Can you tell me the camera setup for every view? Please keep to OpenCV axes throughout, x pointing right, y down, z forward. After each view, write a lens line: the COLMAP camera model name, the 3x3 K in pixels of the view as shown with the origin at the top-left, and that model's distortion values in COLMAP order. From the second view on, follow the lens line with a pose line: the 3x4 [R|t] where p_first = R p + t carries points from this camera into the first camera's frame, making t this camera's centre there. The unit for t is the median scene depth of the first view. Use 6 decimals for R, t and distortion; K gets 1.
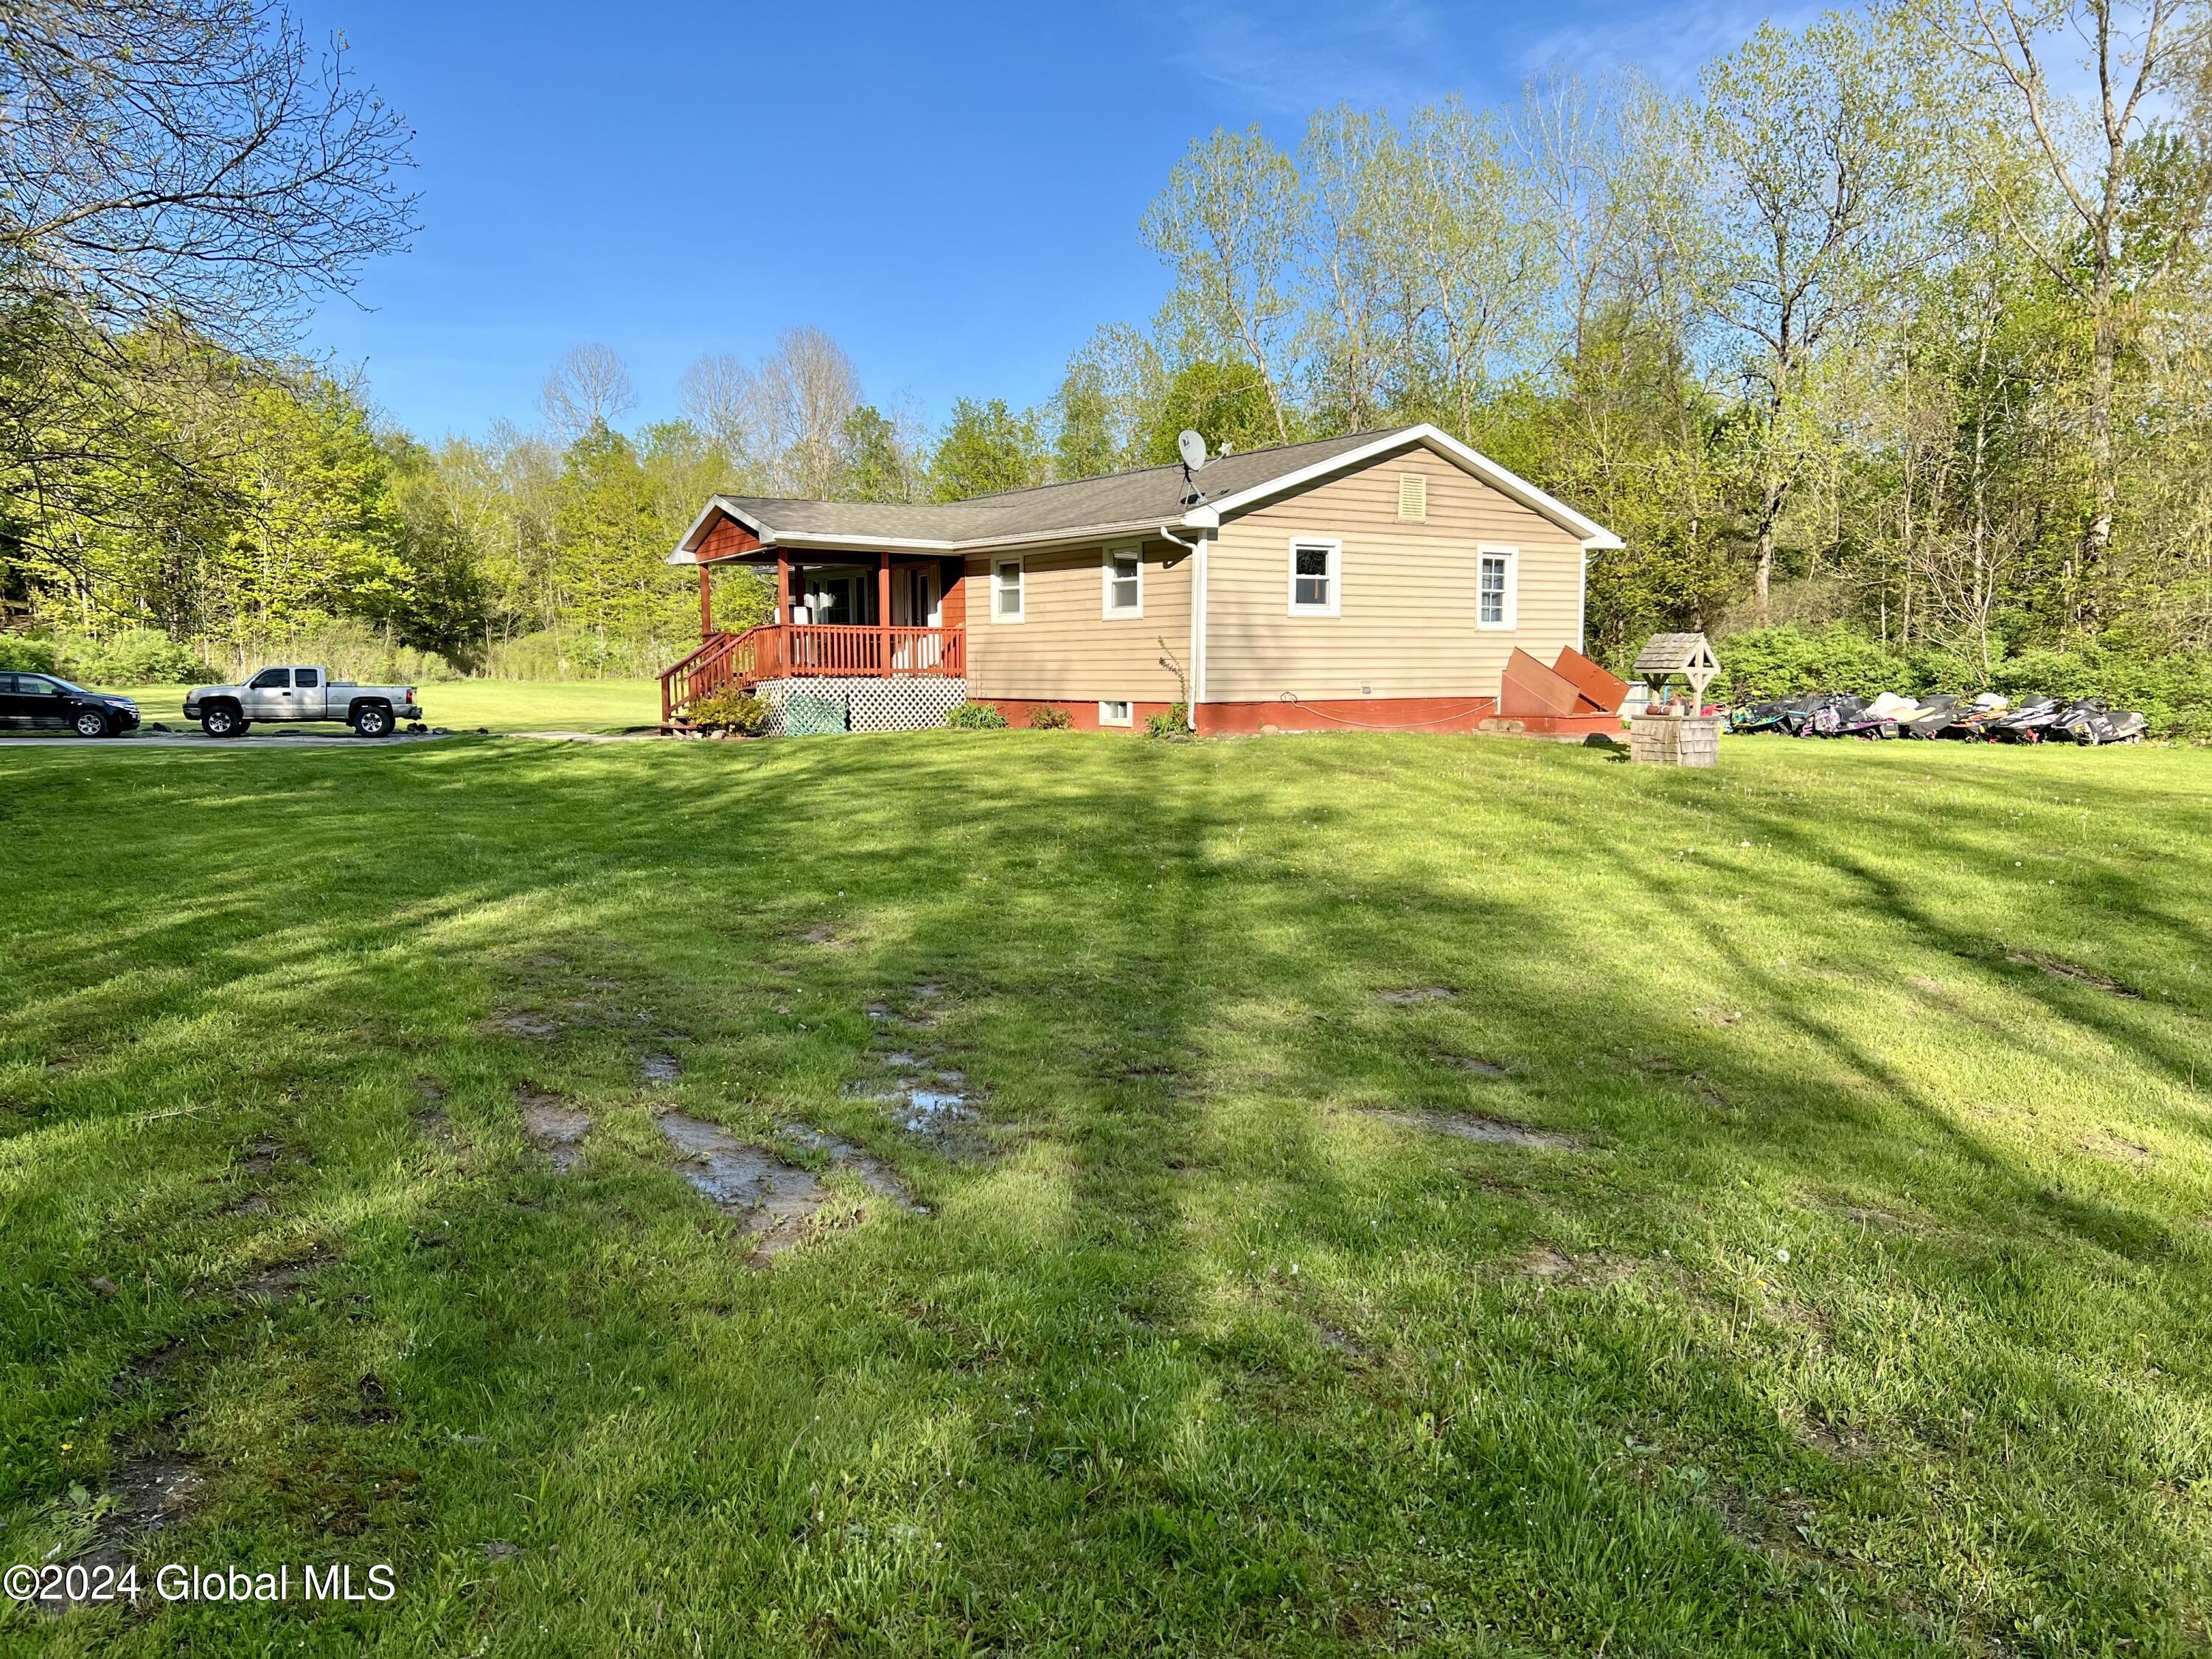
lens RADIAL K [[1672.2, 0, 1111.8], [0, 1672.2, 842.5], [0, 0, 1]] dist [0.039503, -0.036198]
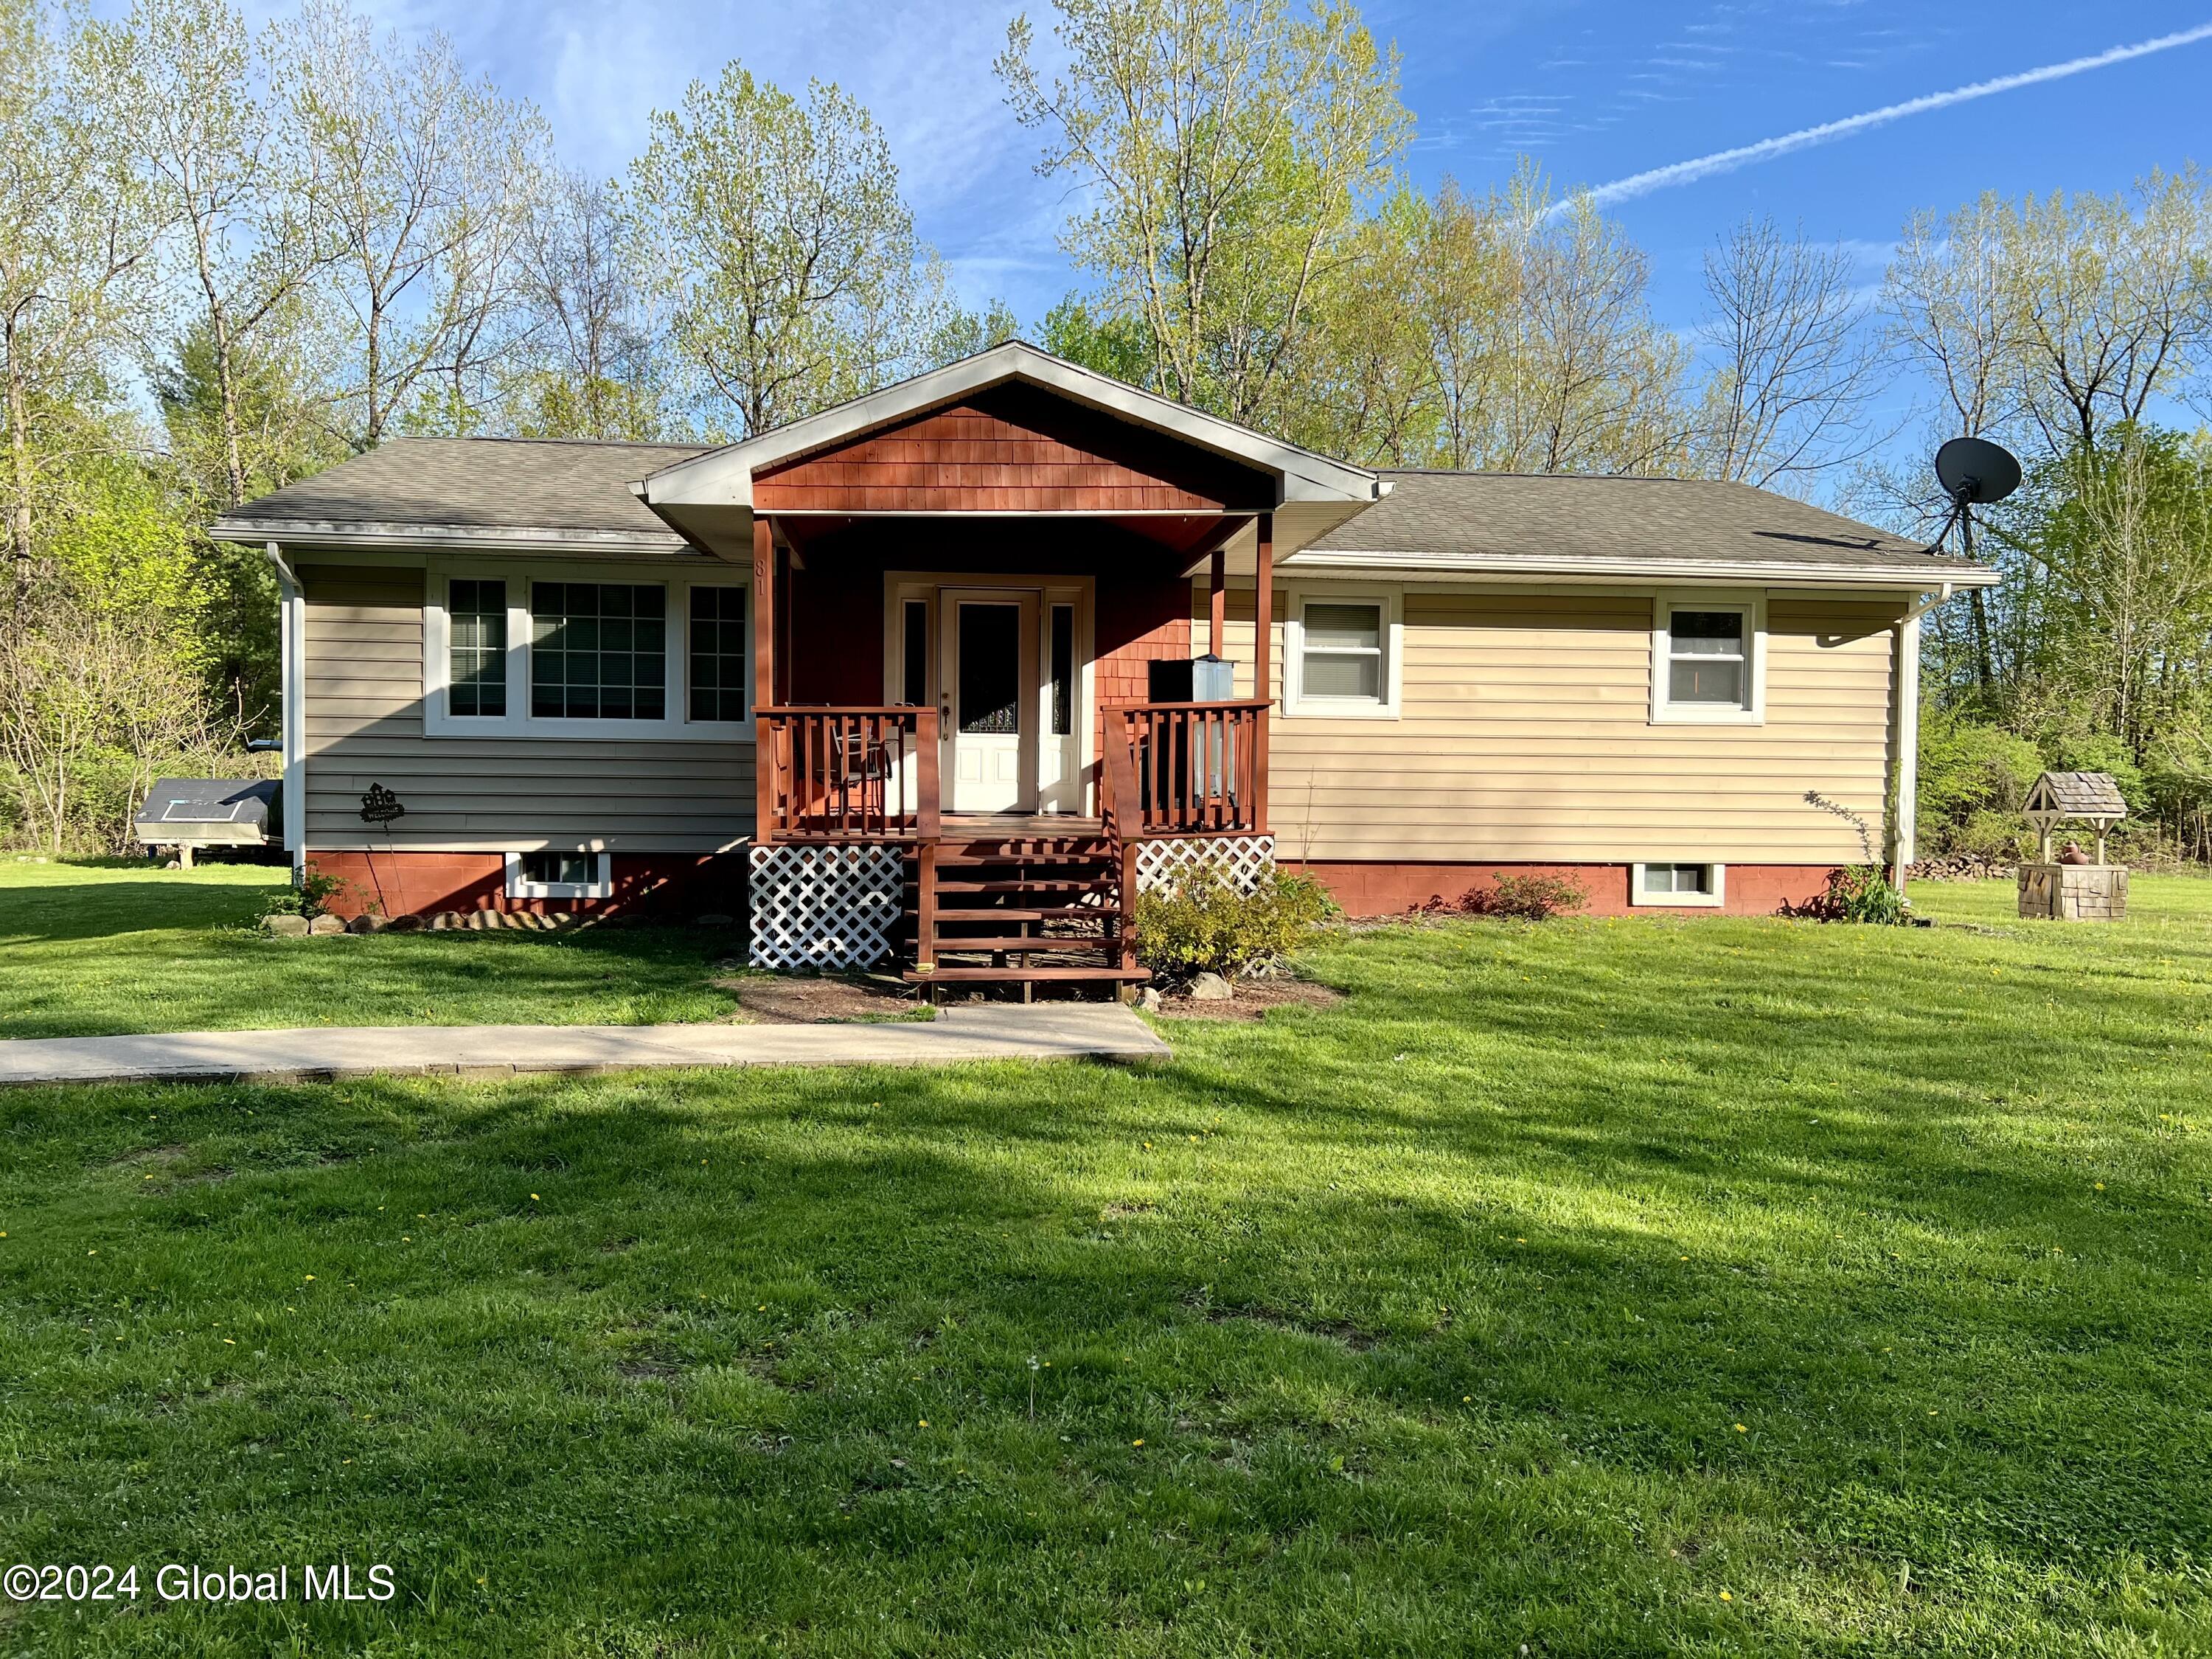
lens RADIAL K [[1672.2, 0, 1108.7], [0, 1672.2, 829.3], [0, 0, 1]] dist [0.039503, -0.036198]
pose [[0.496146, -0.016083, 0.868090, -0.516146], [0.075080, 0.996878, -0.024442, -0.086207], [-0.864987, 0.077303, 0.495805, 0.768157]]
